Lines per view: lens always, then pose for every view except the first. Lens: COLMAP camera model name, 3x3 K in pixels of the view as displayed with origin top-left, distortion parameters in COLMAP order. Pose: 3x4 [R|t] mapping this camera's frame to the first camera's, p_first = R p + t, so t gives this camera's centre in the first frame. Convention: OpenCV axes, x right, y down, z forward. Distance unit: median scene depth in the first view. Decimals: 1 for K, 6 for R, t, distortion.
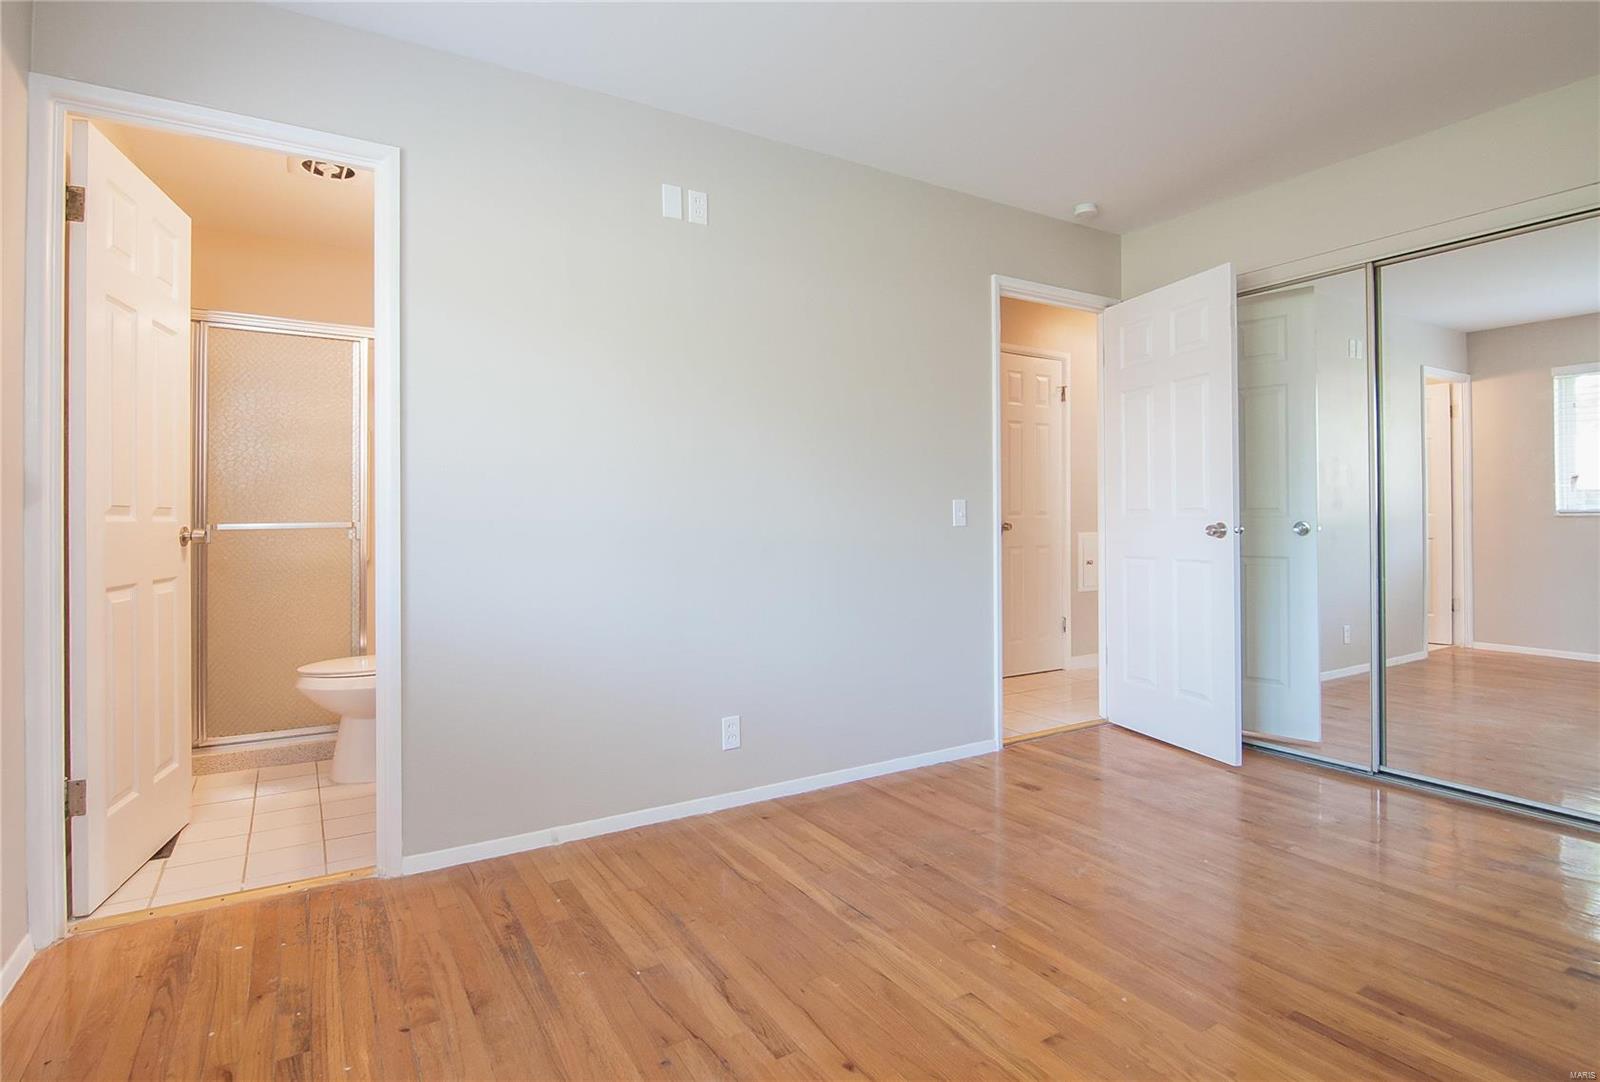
lens RADIAL K [[812.9, 0, 796.1], [0, 812.9, 511.3], [0, 0, 1]] dist [-0.005940, -0.001697]
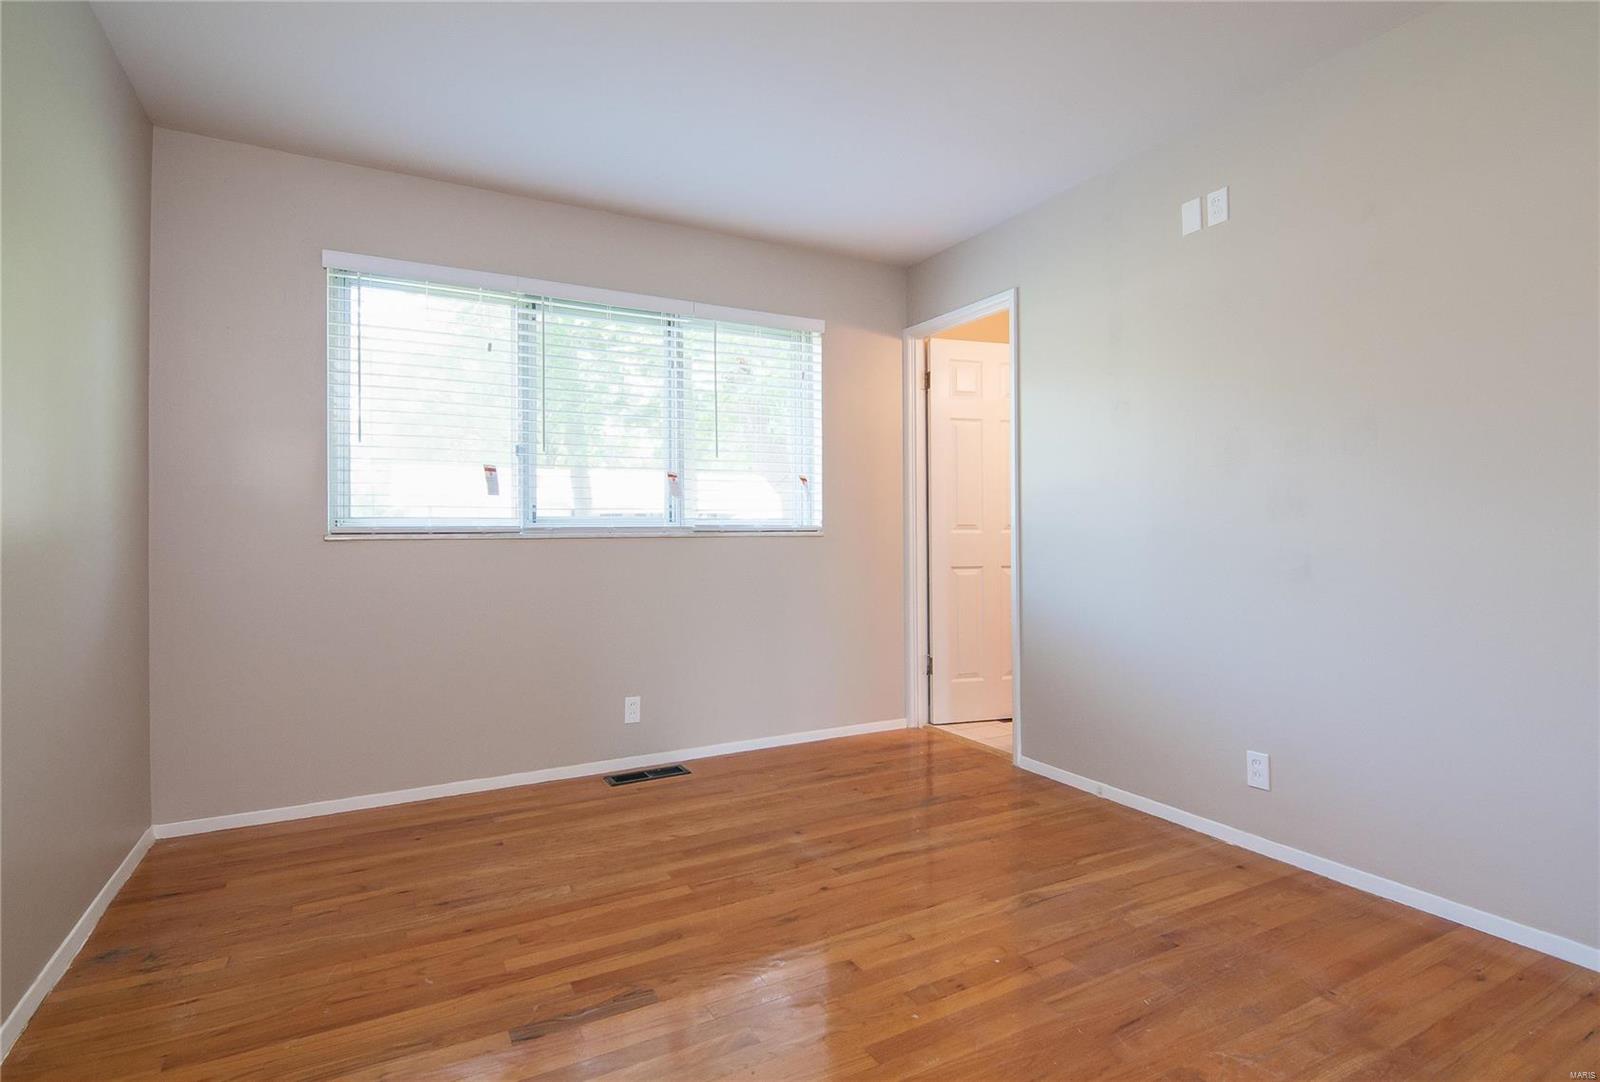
lens RADIAL K [[792.3, 0, 804.3], [0, 792.3, 533.6], [0, 0, 1]] dist [-0.004213, -0.001410]
pose [[-0.045653, 0.004616, -0.998947, 0.977943], [0.011255, 0.999928, 0.004106, 0.001647], [0.998894, -0.011055, -0.045702, 0.647151]]
